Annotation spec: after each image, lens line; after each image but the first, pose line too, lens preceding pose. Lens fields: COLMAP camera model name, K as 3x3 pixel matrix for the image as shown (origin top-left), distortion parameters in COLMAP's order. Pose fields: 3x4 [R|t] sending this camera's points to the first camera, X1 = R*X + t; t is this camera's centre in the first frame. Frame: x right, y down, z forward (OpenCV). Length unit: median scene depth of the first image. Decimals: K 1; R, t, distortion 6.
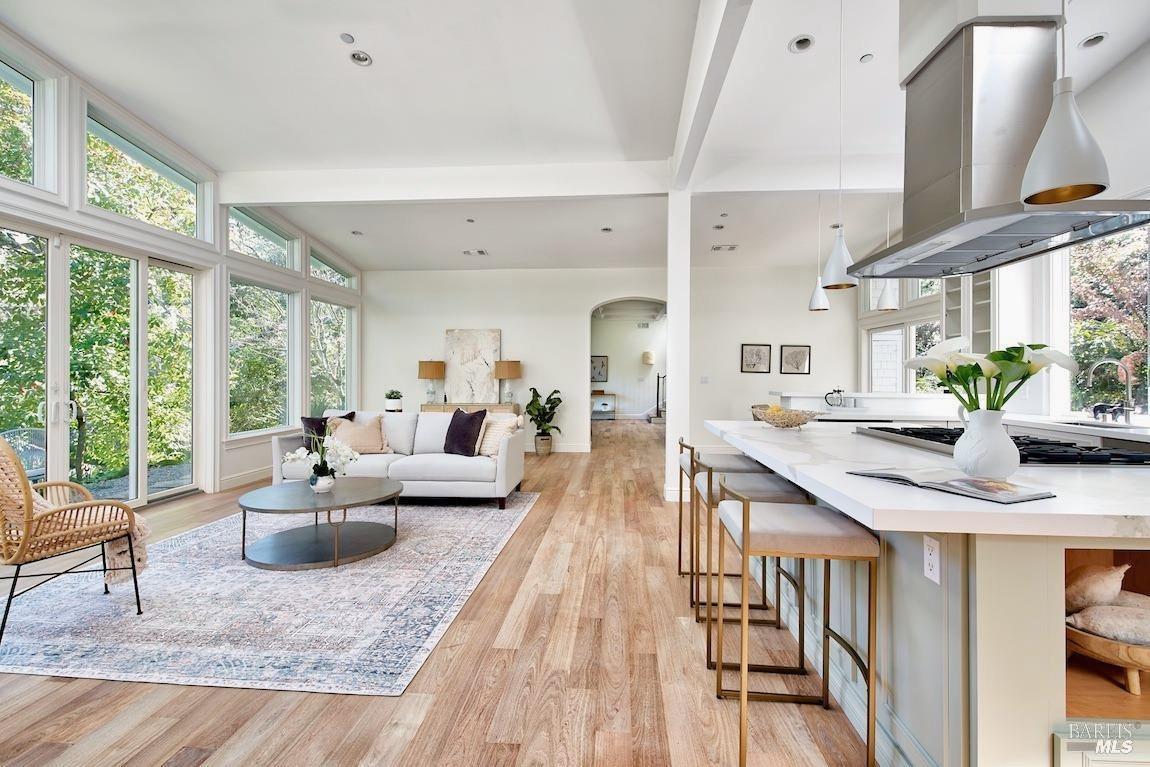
lens RADIAL K [[519.7, 0, 575.0], [0, 519.7, 383.5], [0, 0, 1]] dist [-0.001758, -0.000631]
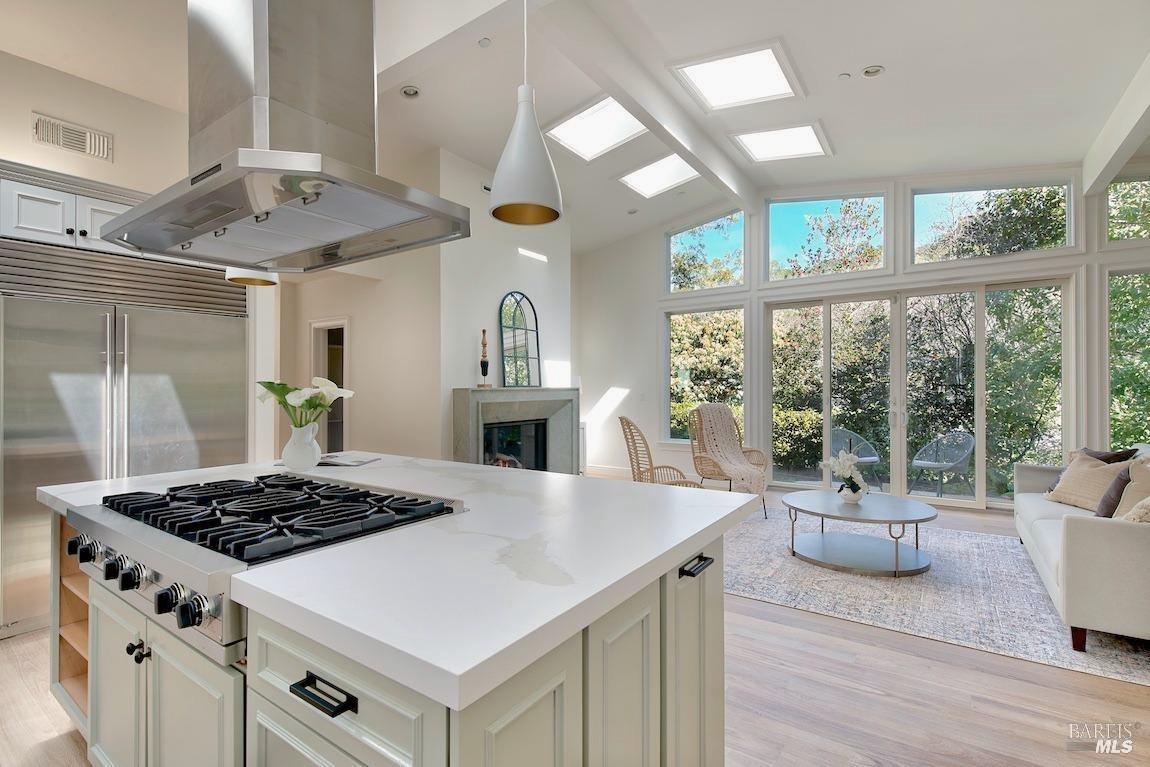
lens RADIAL K [[519.7, 0, 575.0], [0, 519.7, 383.5], [0, 0, 1]] dist [-0.001758, -0.000631]
pose [[-0.511387, -0.004429, -0.859339, 0.811023], [-0.006418, 0.999979, -0.001335, -0.035171], [0.859327, 0.004833, -0.511404, 1.174828]]
